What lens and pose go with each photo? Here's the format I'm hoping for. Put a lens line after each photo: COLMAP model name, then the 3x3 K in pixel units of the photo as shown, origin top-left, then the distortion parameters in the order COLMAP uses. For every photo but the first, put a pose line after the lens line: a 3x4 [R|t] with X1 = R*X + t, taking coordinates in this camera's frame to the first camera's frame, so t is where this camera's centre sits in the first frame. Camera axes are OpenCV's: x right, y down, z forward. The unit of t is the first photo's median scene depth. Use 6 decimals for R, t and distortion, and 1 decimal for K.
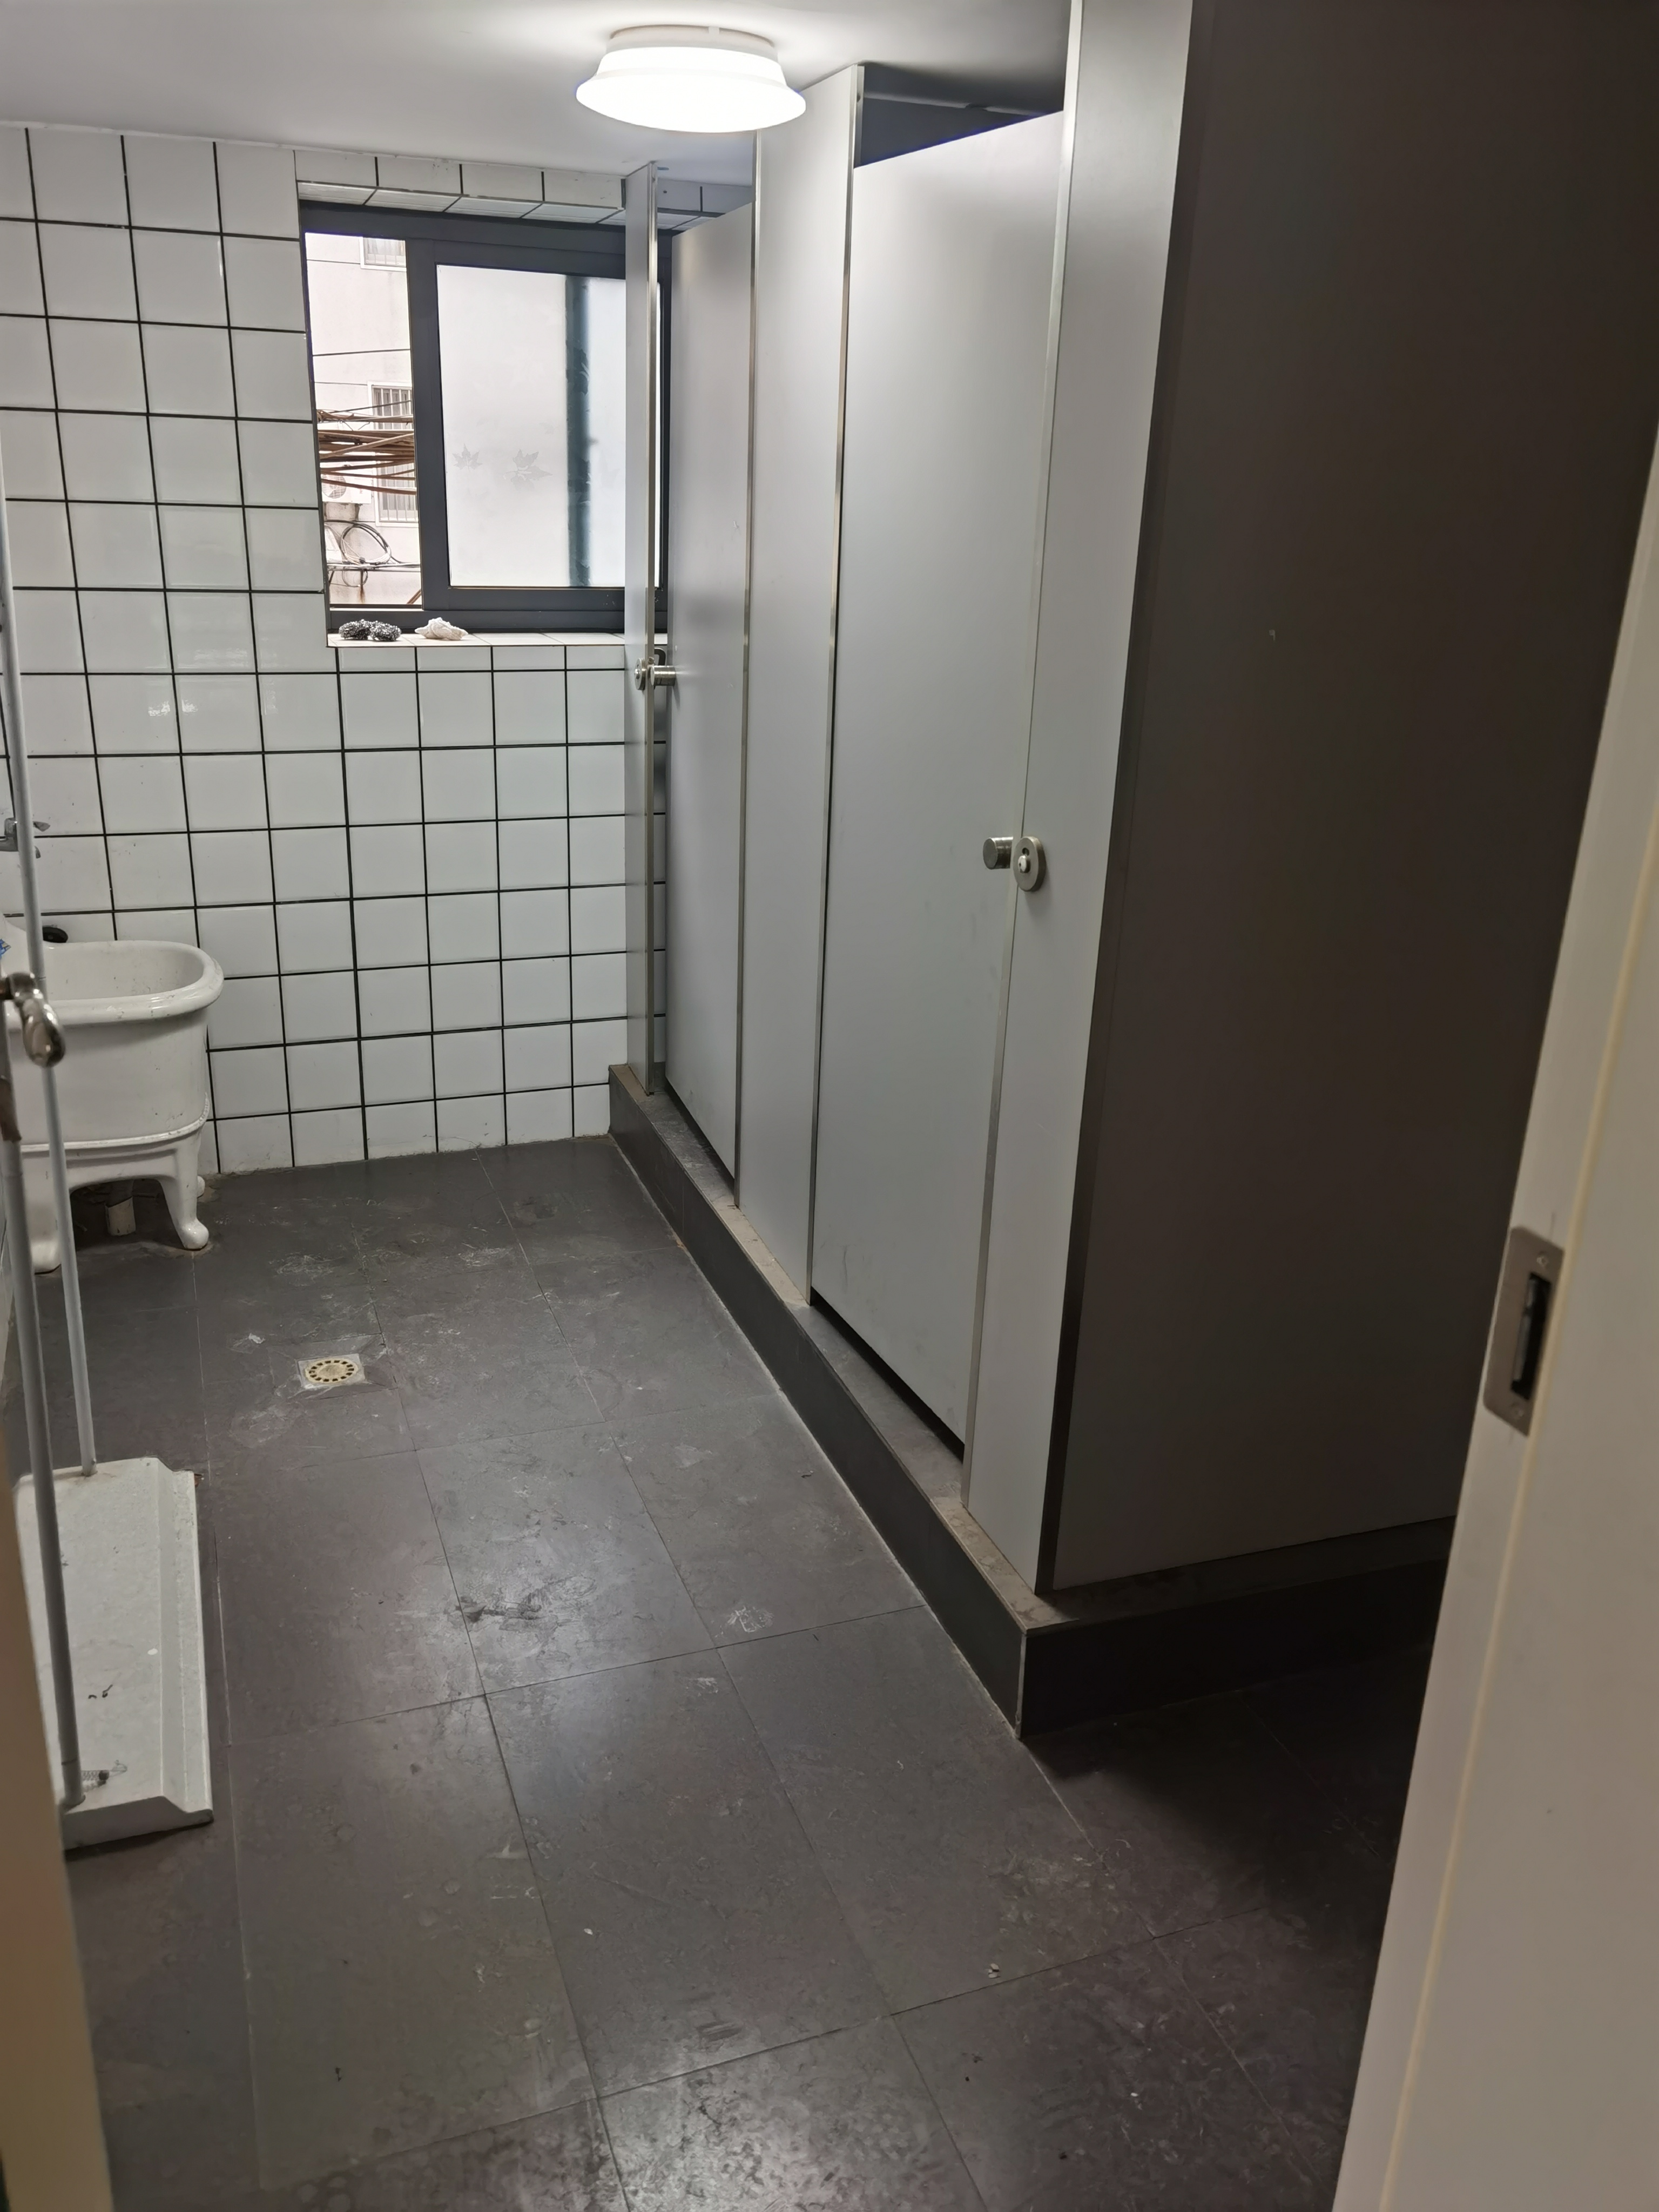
lens RADIAL K [[1754.6, 0, 829.5], [0, 1754.6, 1106.0], [0, 0, 1]] dist [0.007683, 0.013411]
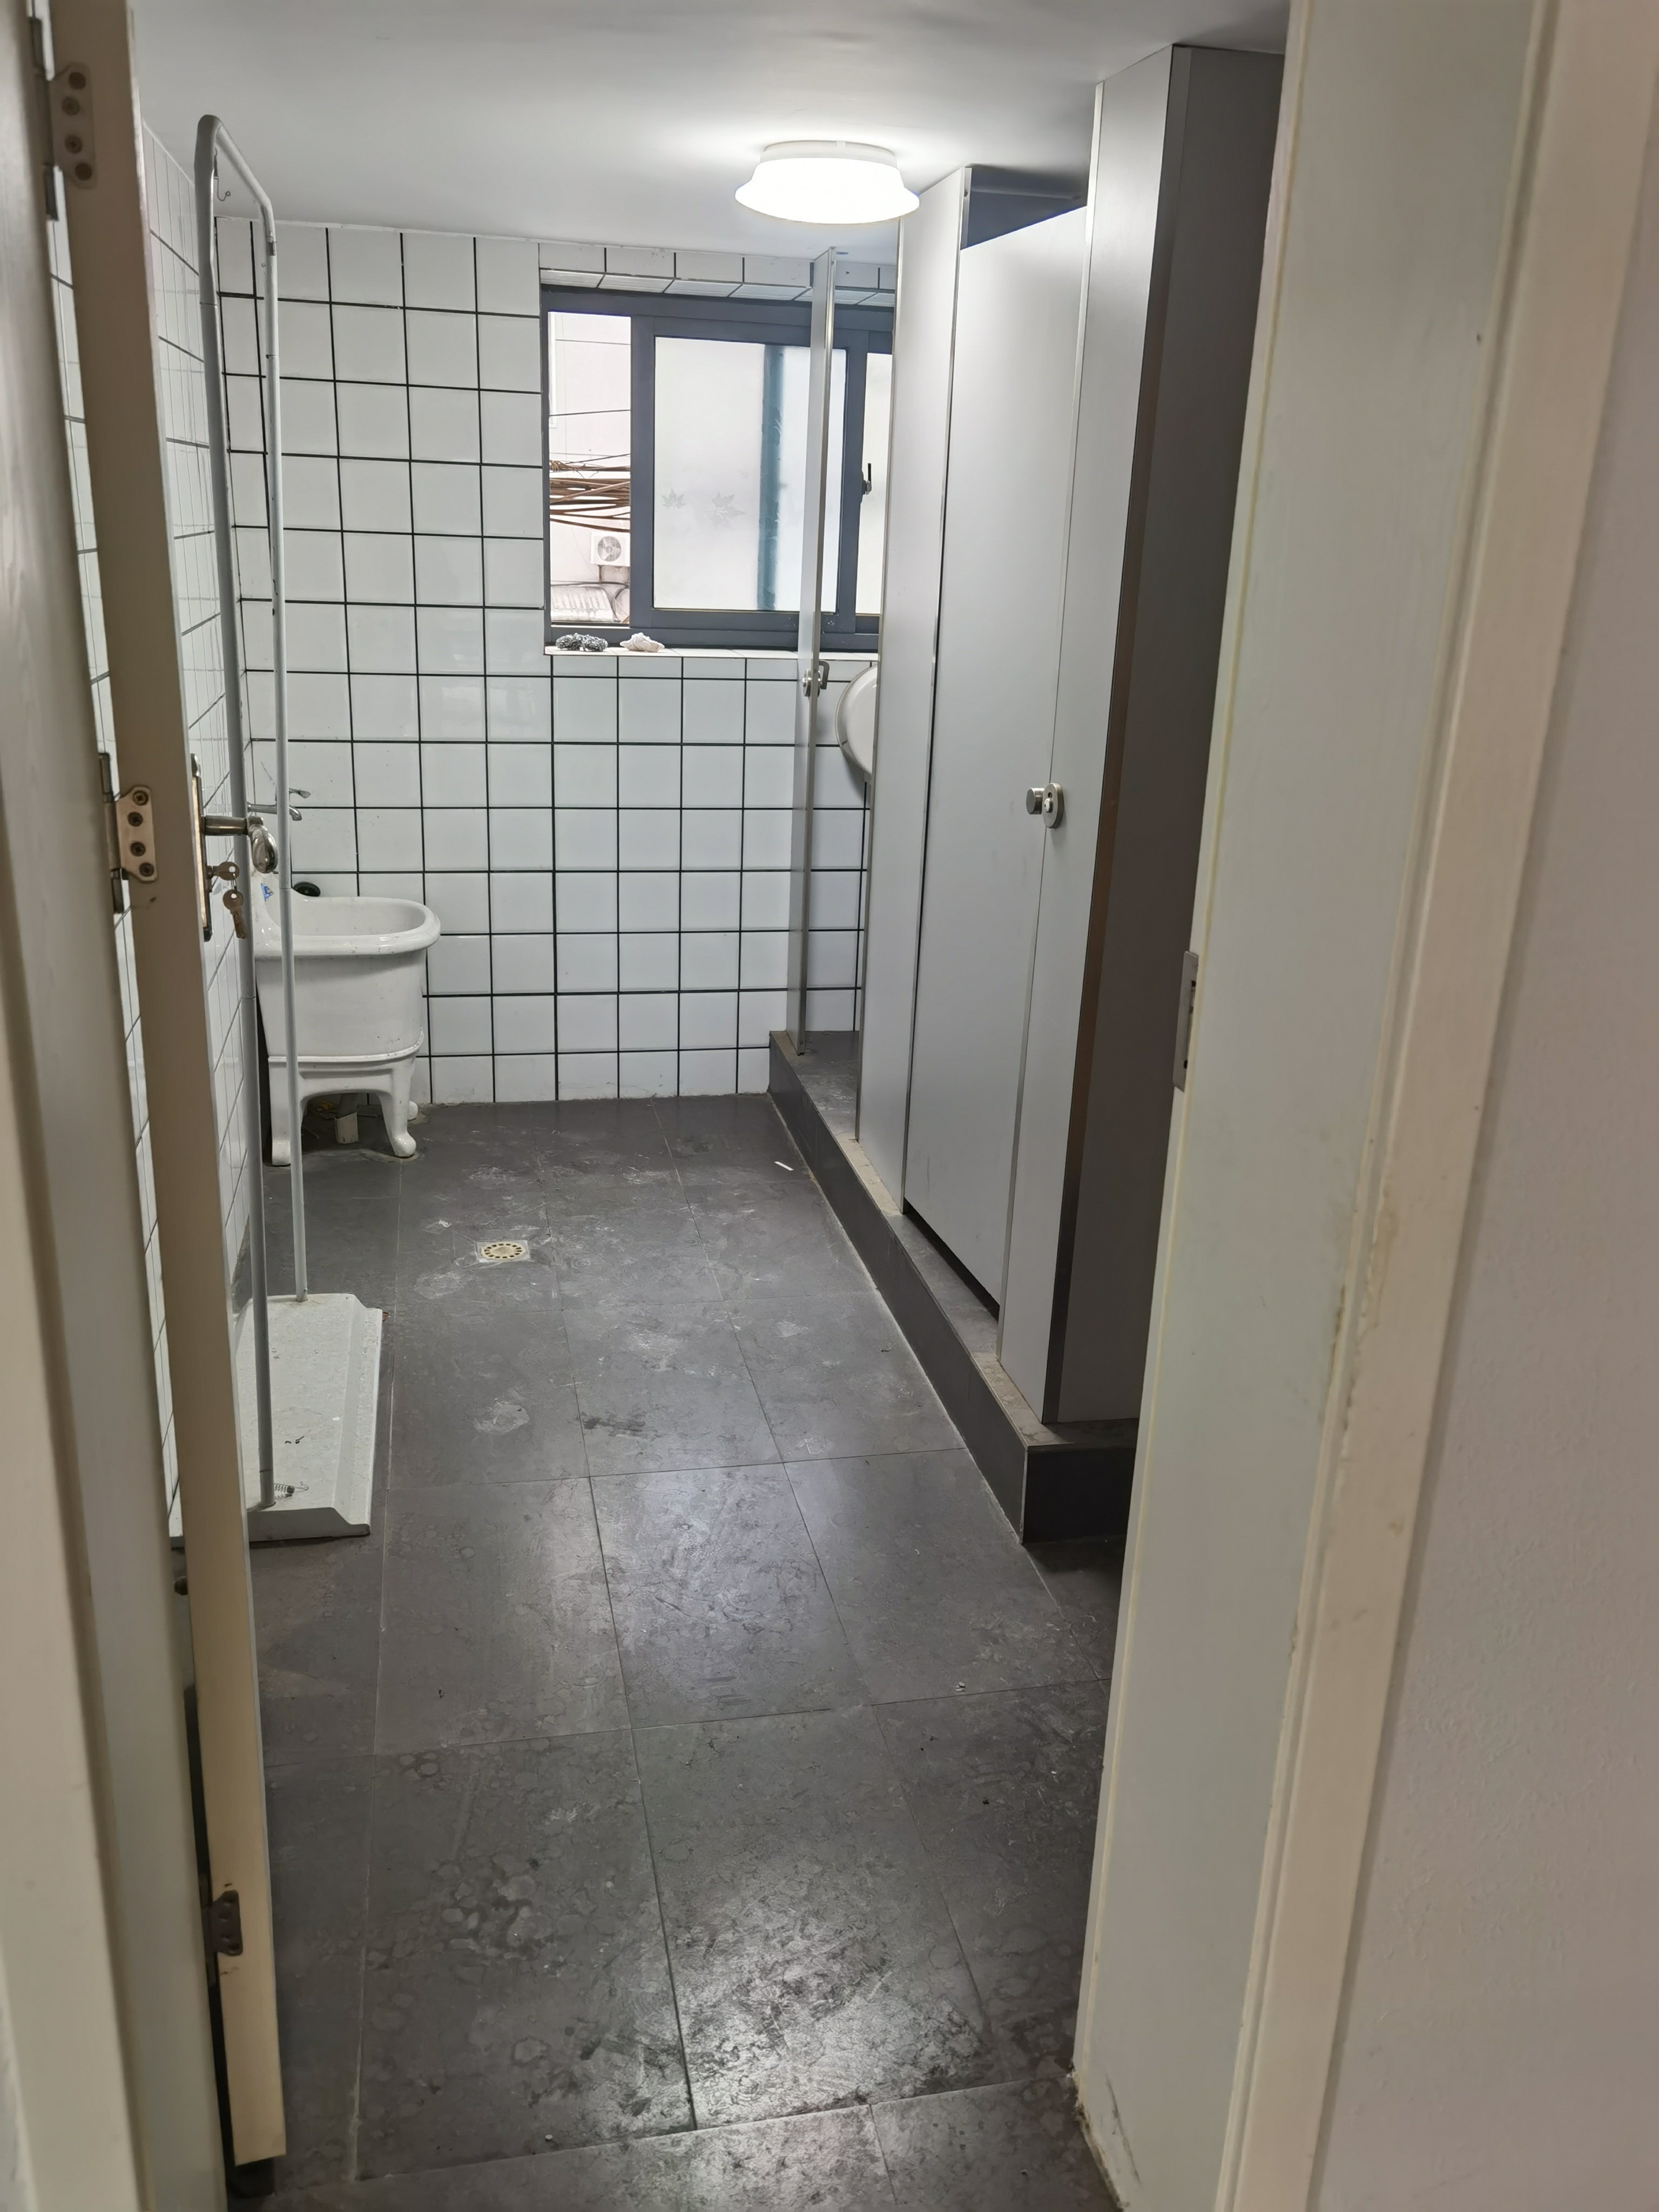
lens RADIAL K [[1750.0, 0, 829.5], [0, 1750.0, 1106.0], [0, 0, 1]] dist [-0.079182, 0.220408]
pose [[0.989821, 0.049843, -0.133304, 0.076969], [-0.054145, 0.998116, -0.028846, 0.066600], [0.131615, 0.035770, 0.990655, -0.125124]]
